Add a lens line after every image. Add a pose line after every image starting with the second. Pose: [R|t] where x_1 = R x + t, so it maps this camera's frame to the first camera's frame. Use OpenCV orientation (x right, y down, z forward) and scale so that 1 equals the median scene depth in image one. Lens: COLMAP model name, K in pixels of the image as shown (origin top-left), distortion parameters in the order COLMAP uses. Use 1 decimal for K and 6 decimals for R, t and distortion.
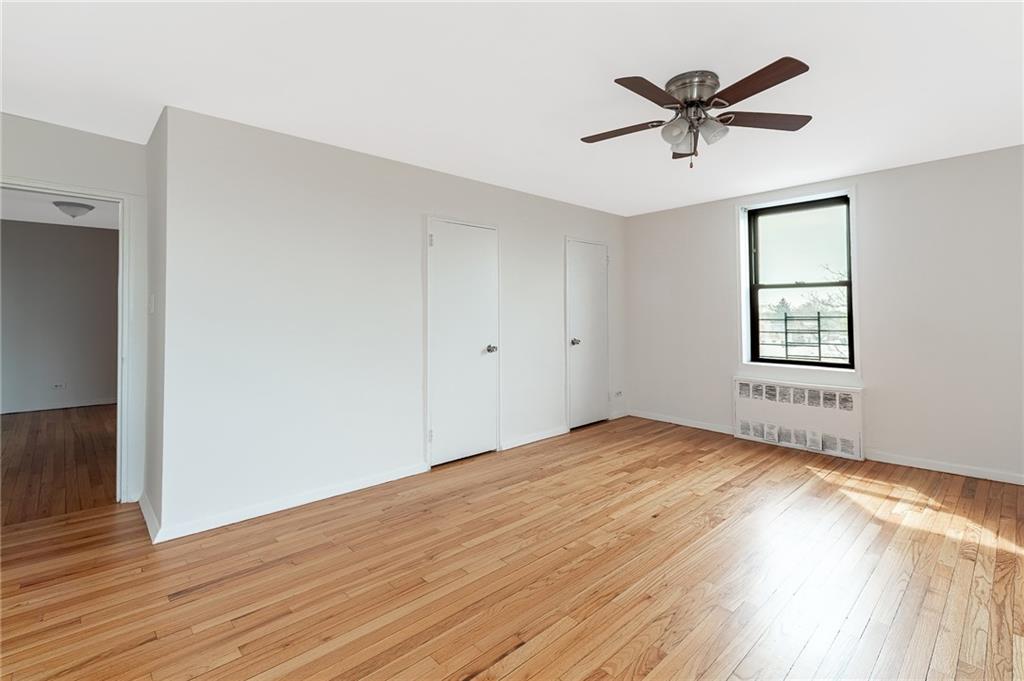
lens RADIAL K [[465.8, 0, 513.9], [0, 465.8, 295.9], [0, 0, 1]] dist [0.010555, -0.000509]
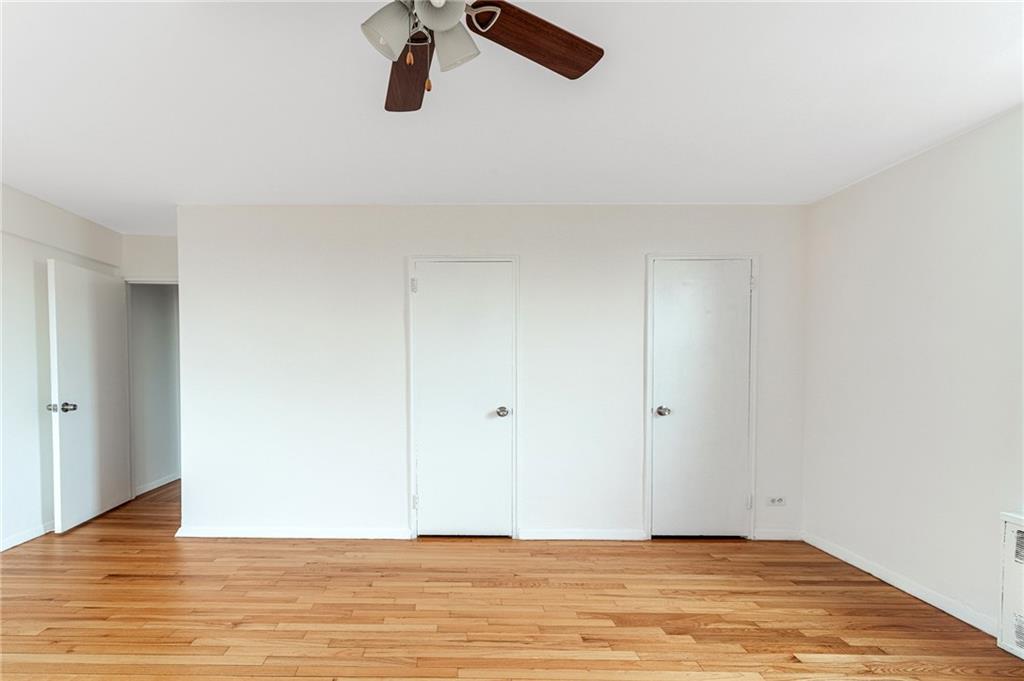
lens RADIAL K [[476.5, 0, 447.8], [0, 476.5, 375.2], [0, 0, 1]] dist [0.010821, -0.000712]
pose [[0.724588, 0.022973, -0.688800, 0.467073], [0.021608, 0.998196, 0.056022, 0.002011], [0.688844, -0.055477, 0.722784, 0.356801]]
